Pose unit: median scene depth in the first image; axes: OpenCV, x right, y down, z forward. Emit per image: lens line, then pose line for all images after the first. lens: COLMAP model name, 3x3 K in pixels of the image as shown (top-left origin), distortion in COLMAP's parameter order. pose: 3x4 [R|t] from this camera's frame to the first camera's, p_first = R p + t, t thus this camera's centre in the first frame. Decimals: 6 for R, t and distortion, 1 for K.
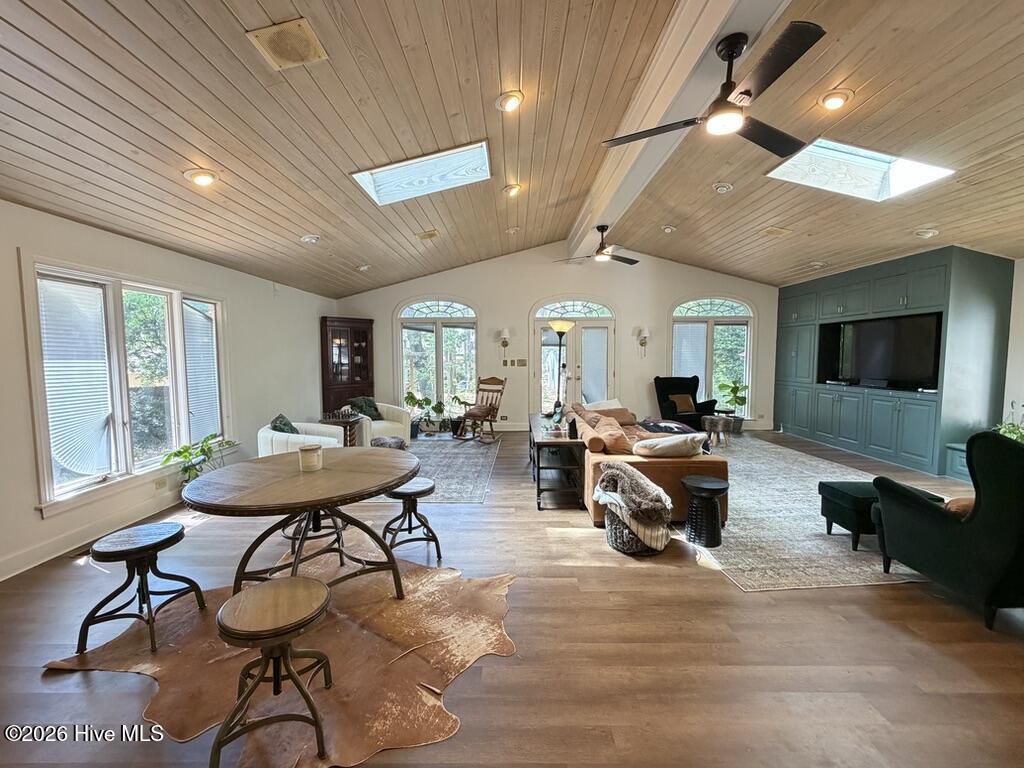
lens RADIAL K [[418.4, 0, 510.9], [0, 418.4, 384.4], [0, 0, 1]] dist [0.001243, -0.000134]
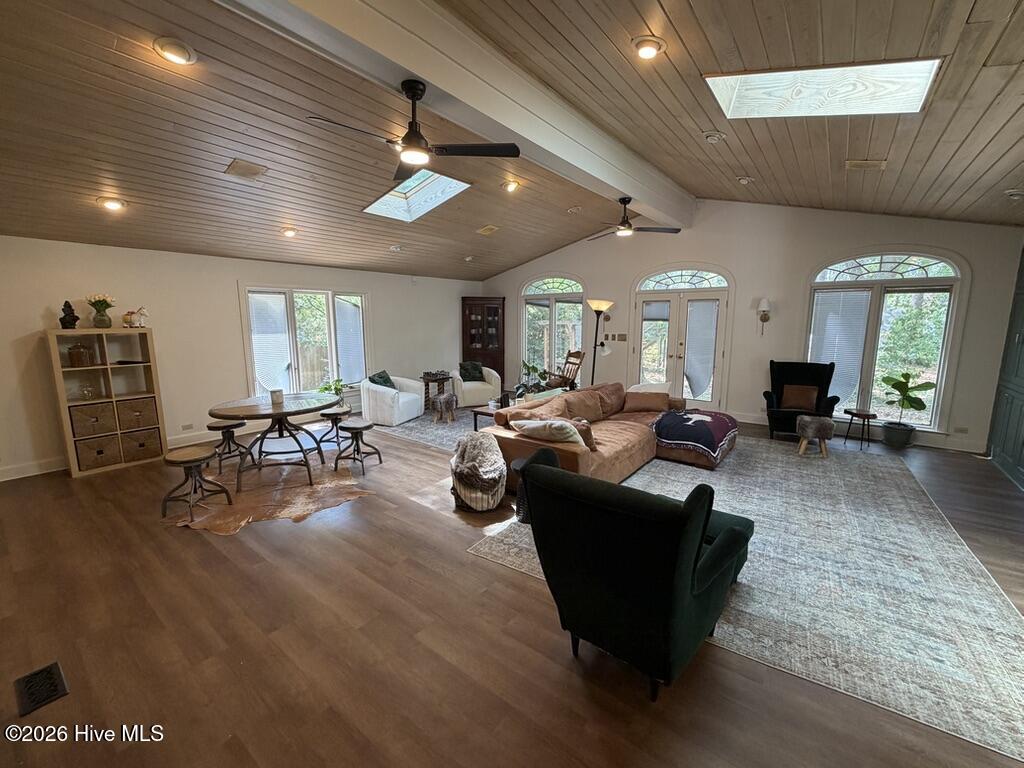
lens RADIAL K [[418.4, 0, 511.2], [0, 418.4, 382.0], [0, 0, 1]] dist [0.001243, -0.000134]
pose [[0.796533, 0.094830, -0.597111, 0.481544], [-0.045756, 0.994245, 0.096862, -0.036119], [0.602860, -0.049832, 0.796289, 0.058519]]
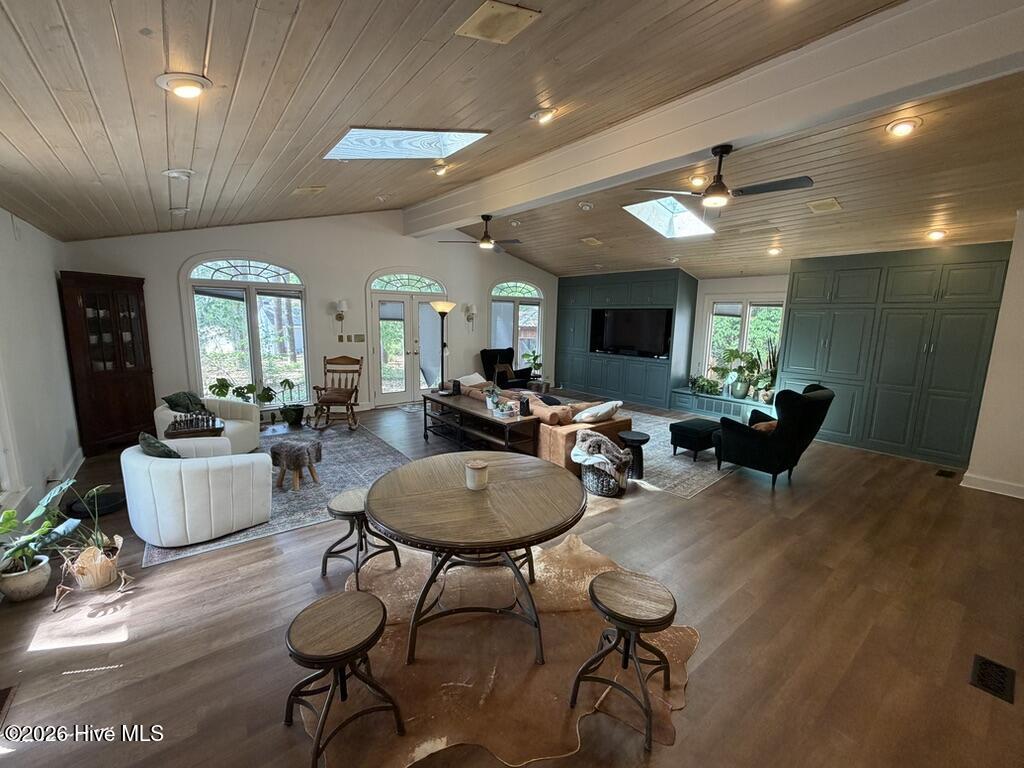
lens RADIAL K [[418.4, 0, 508.3], [0, 418.4, 384.7], [0, 0, 1]] dist [0.001243, -0.000134]
pose [[0.783492, -0.082478, 0.615904, -0.339520], [0.022812, 0.994302, 0.104132, -0.044322], [-0.620983, -0.067536, 0.780909, 0.076412]]
